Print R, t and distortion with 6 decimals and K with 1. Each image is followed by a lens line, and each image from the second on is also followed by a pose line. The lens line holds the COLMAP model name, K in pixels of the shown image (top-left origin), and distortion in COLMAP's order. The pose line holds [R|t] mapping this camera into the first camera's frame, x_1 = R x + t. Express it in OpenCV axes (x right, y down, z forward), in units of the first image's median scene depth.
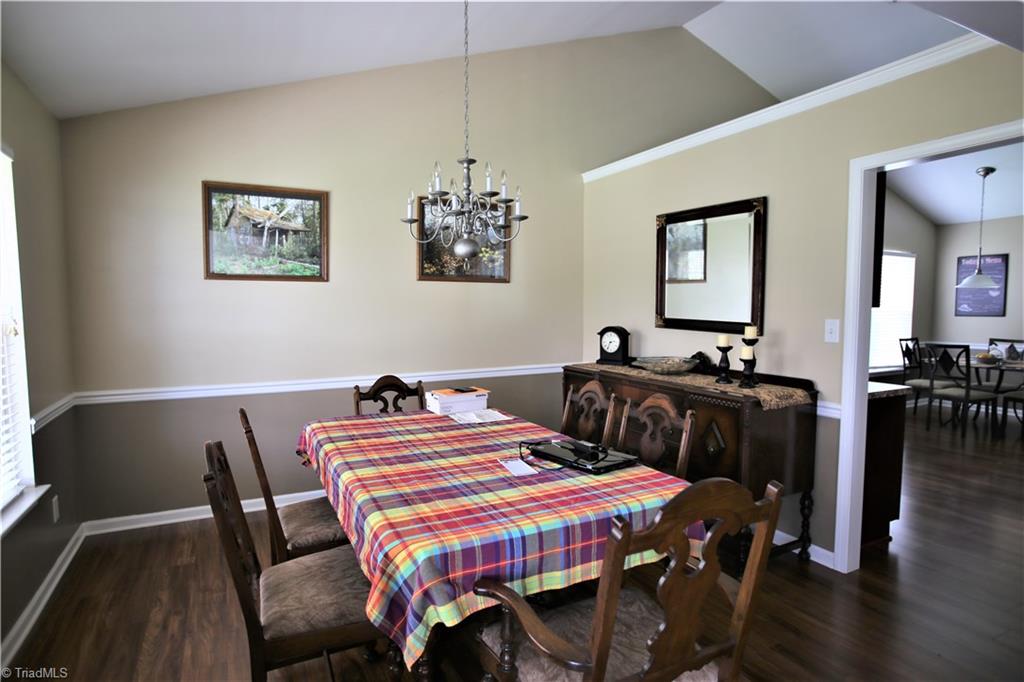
lens RADIAL K [[567.9, 0, 509.7], [0, 567.9, 340.5], [0, 0, 1]] dist [-0.033735, -0.000266]
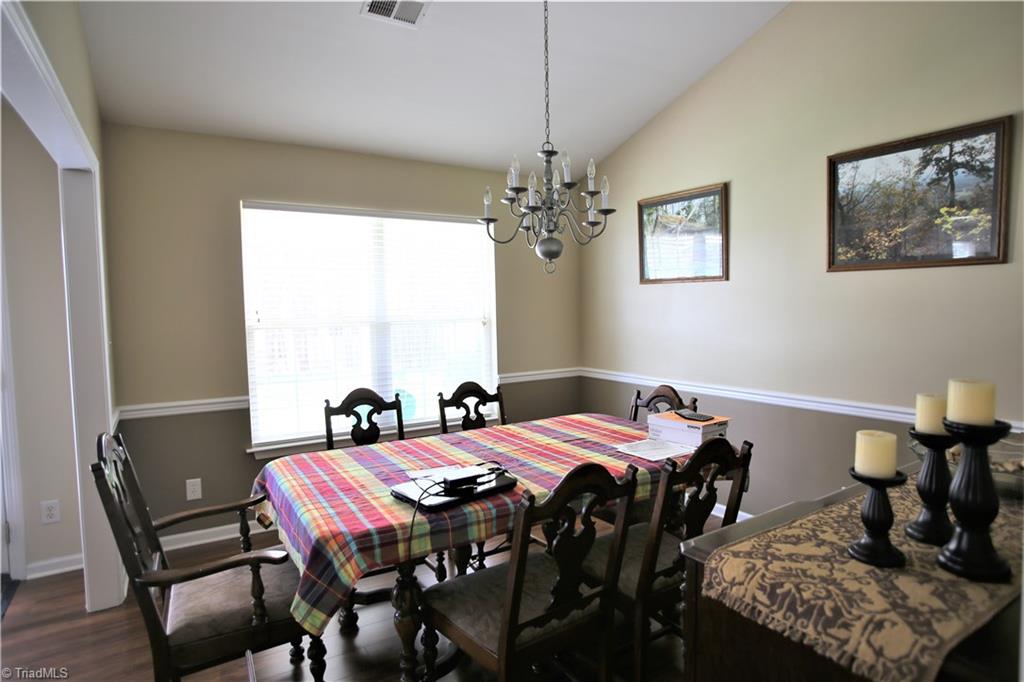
lens RADIAL K [[567.9, 0, 513.2], [0, 567.9, 340.6], [0, 0, 1]] dist [-0.033735, -0.000266]
pose [[0.073820, 0.060188, -0.995454, 0.595316], [-0.052900, 0.997008, 0.056359, -0.042505], [0.995868, 0.048499, 0.076783, 0.621226]]
